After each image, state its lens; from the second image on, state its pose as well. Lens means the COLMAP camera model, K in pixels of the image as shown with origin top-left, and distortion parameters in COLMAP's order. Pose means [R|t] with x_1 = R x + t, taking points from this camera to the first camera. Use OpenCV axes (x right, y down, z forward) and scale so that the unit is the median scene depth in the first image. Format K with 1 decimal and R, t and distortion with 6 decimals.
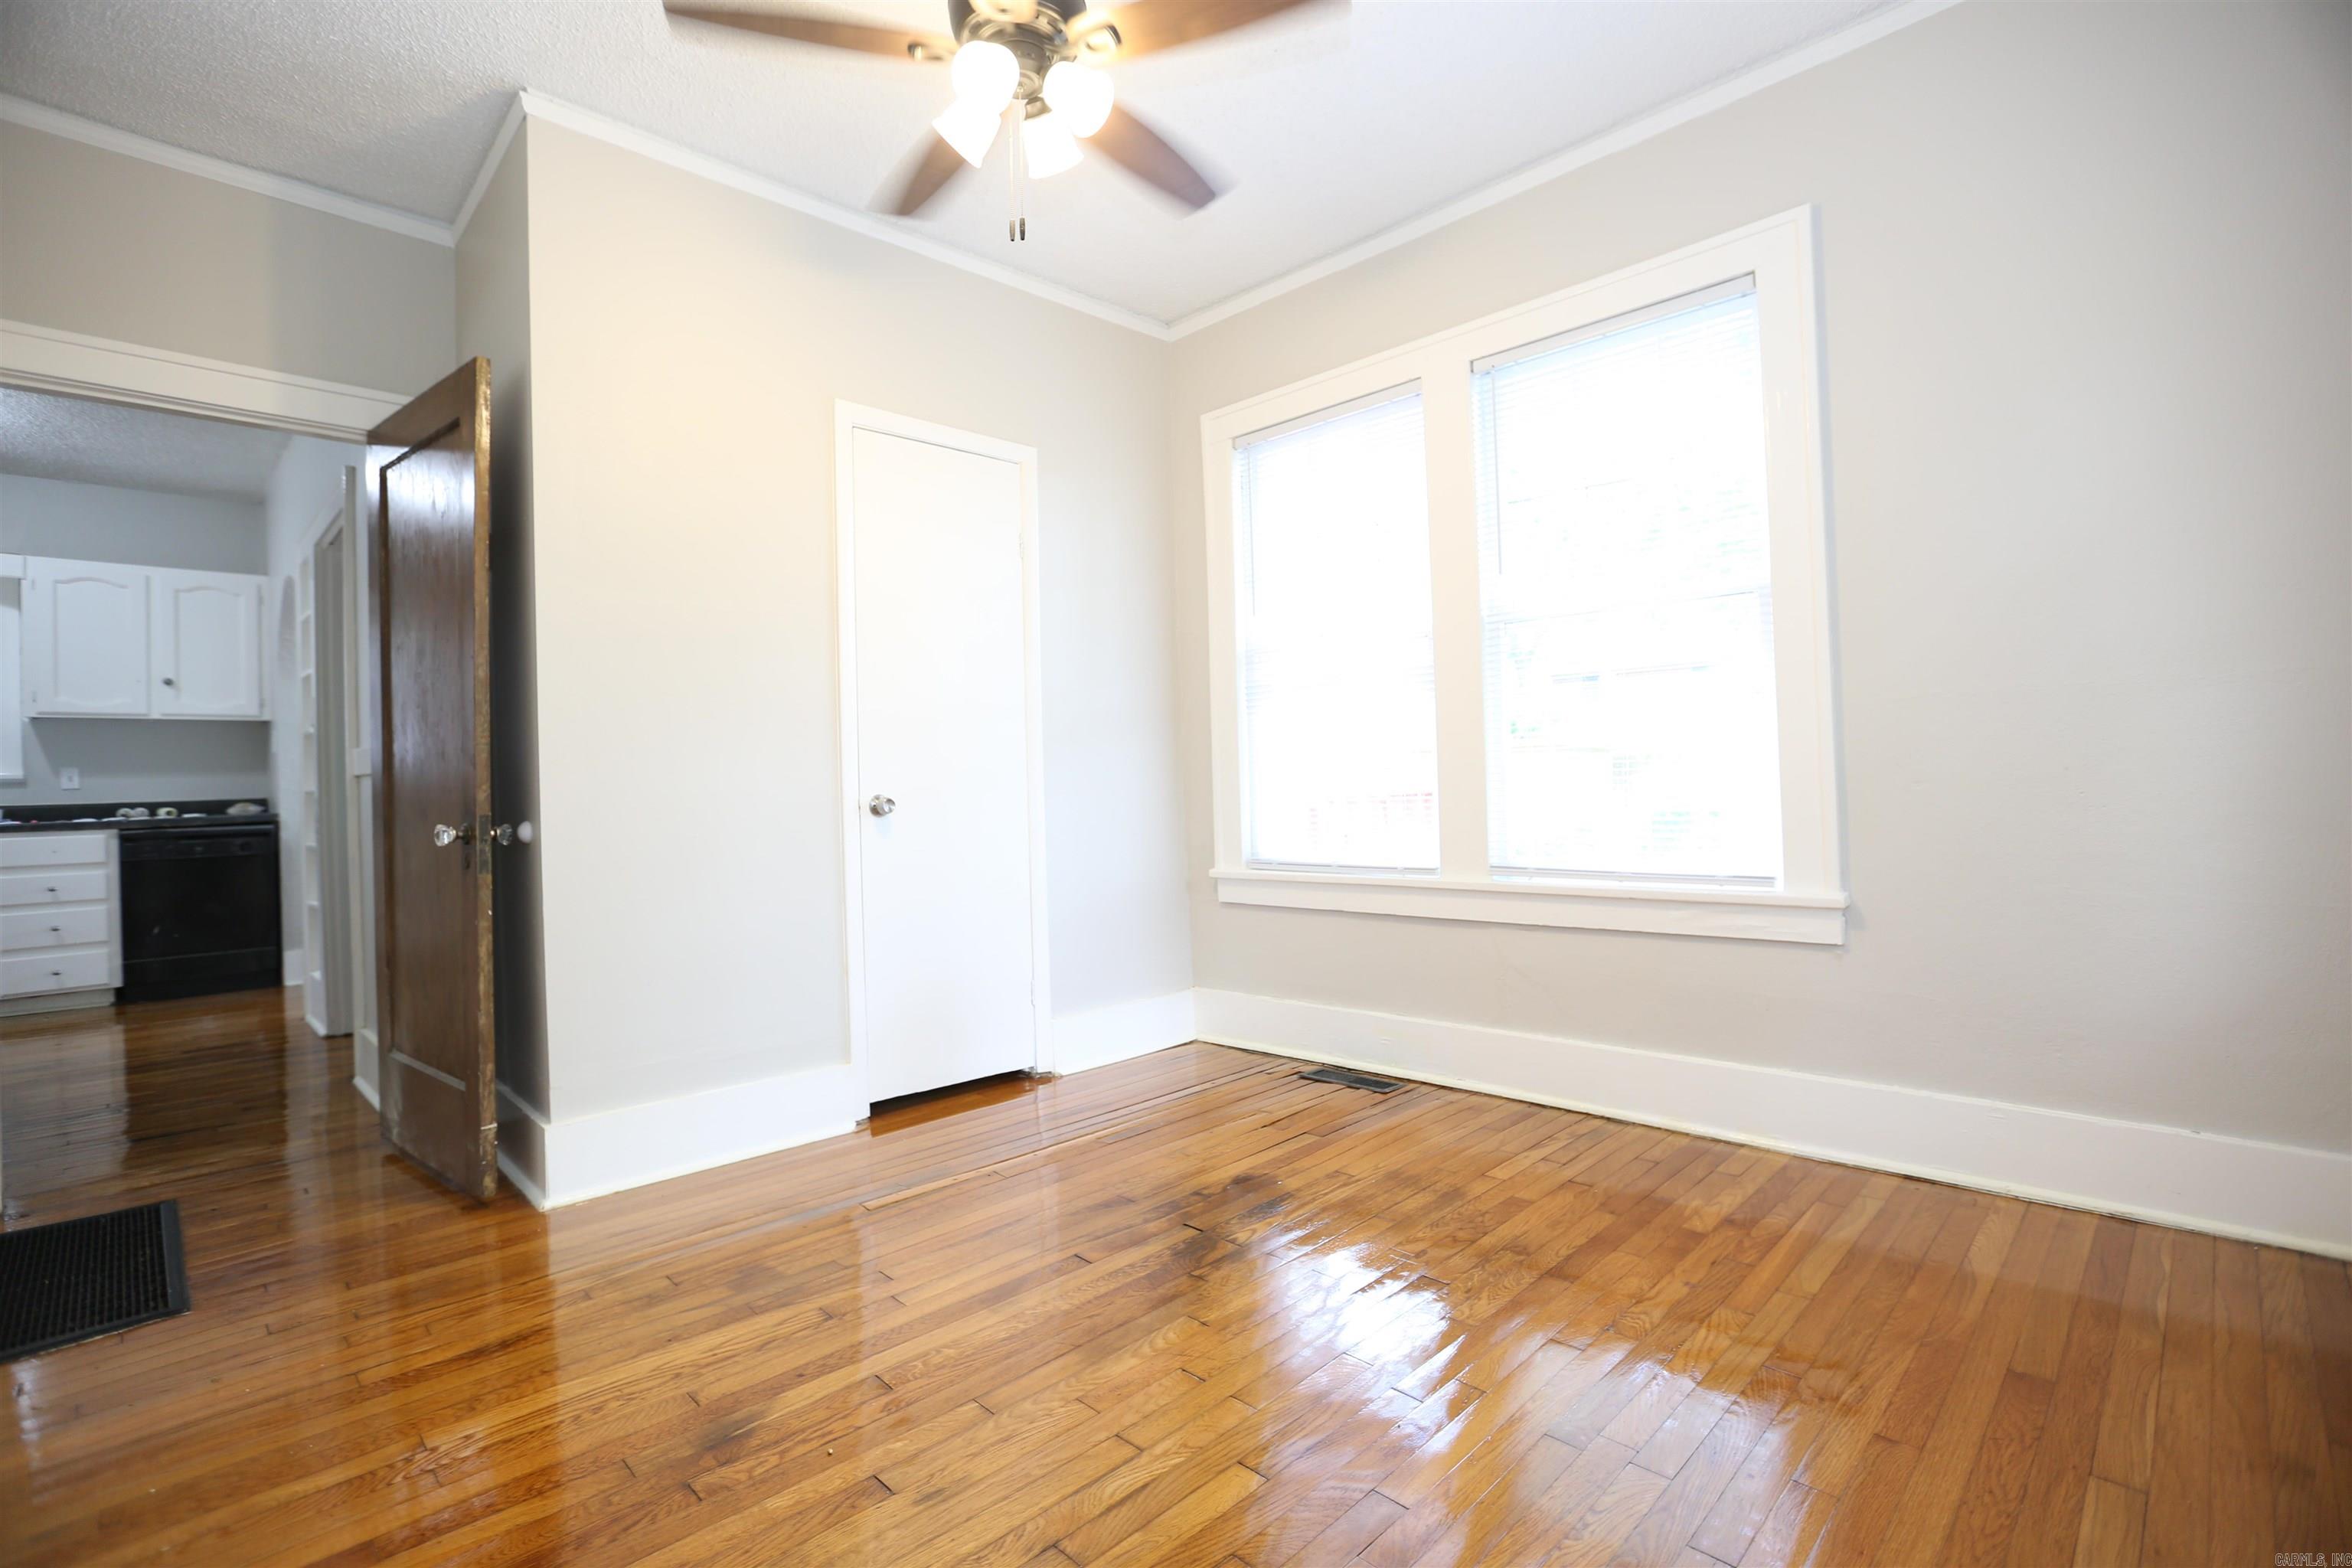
lens RADIAL K [[1071.7, 0, 1165.5], [0, 1071.7, 778.0], [0, 0, 1]] dist [-0.036234, 0.000774]
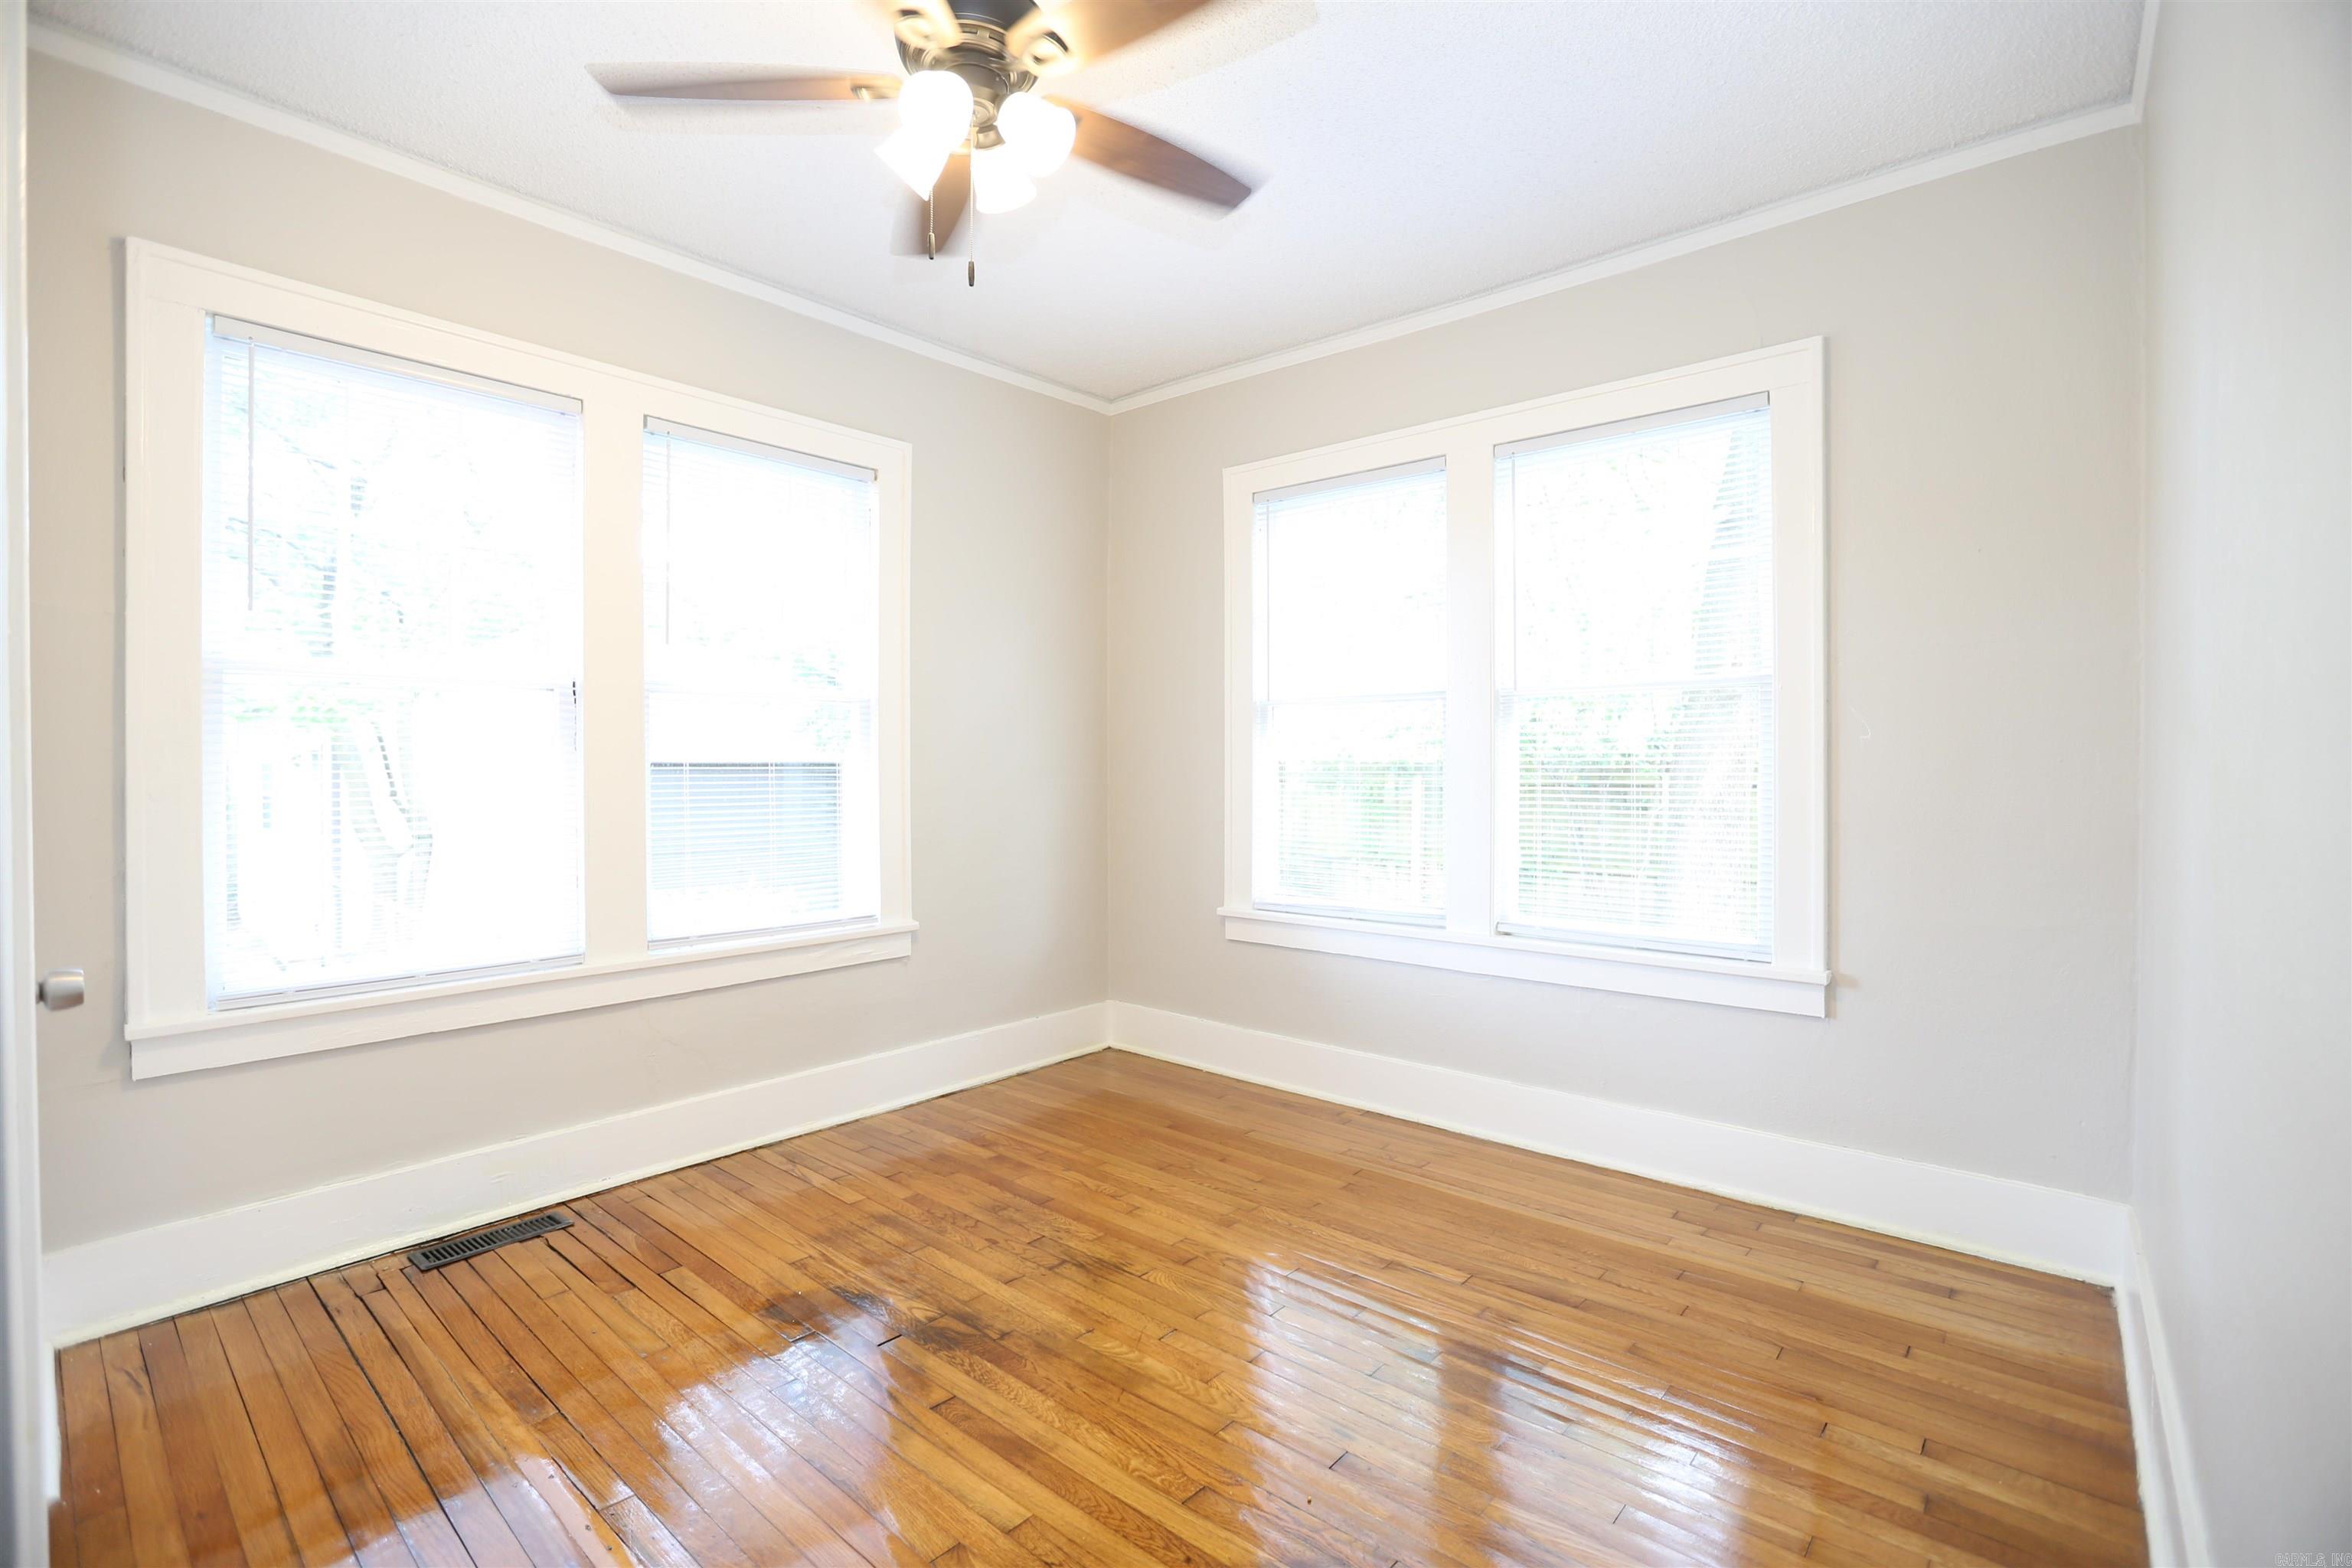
lens RADIAL K [[1057.7, 0, 1176.0], [0, 1057.7, 784.0], [0, 0, 1]] dist [-0.036129, 0.000668]
pose [[-0.078458, 0.013899, 0.996821, -0.840791], [-0.001672, 0.999900, -0.014073, -0.058838], [-0.996916, -0.002770, -0.078427, 0.733962]]
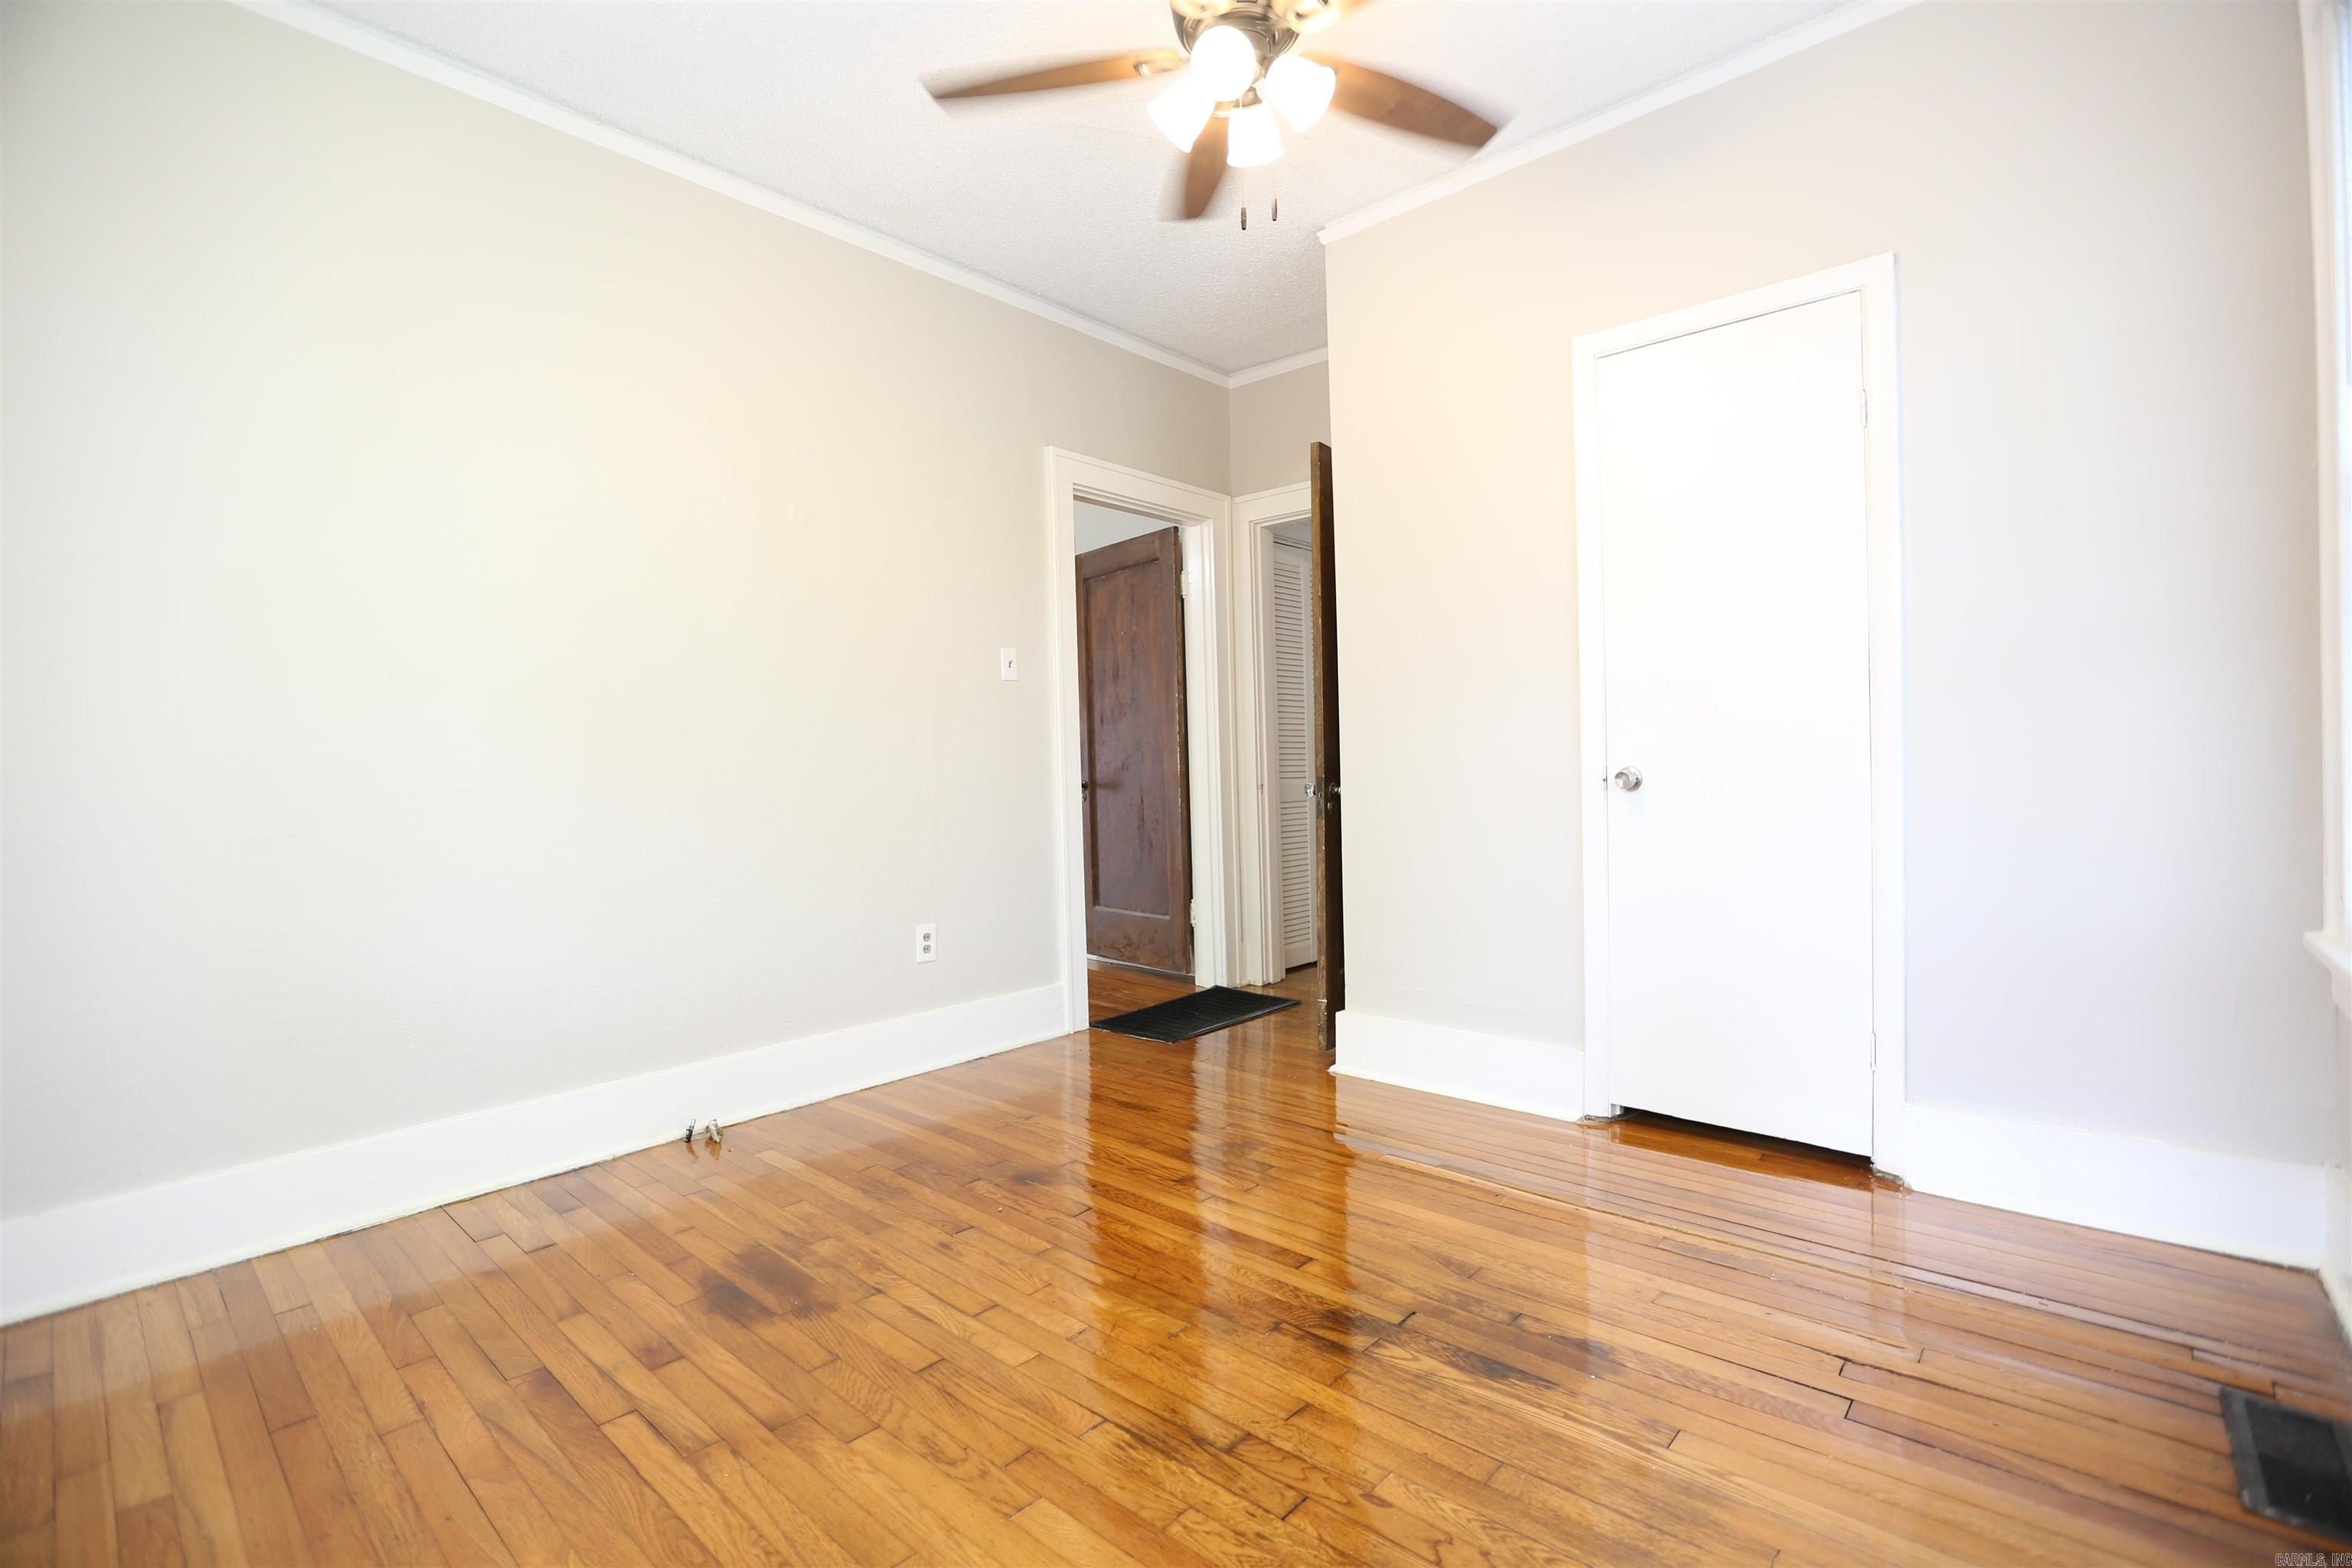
lens RADIAL K [[1057.7, 0, 1176.0], [0, 1057.7, 784.0], [0, 0, 1]] dist [-0.036129, 0.000668]
pose [[0.057790, 0.043745, -0.997370, 0.714375], [0.026928, 0.998608, 0.045360, -0.025039], [0.997966, -0.029478, 0.056532, 0.708839]]
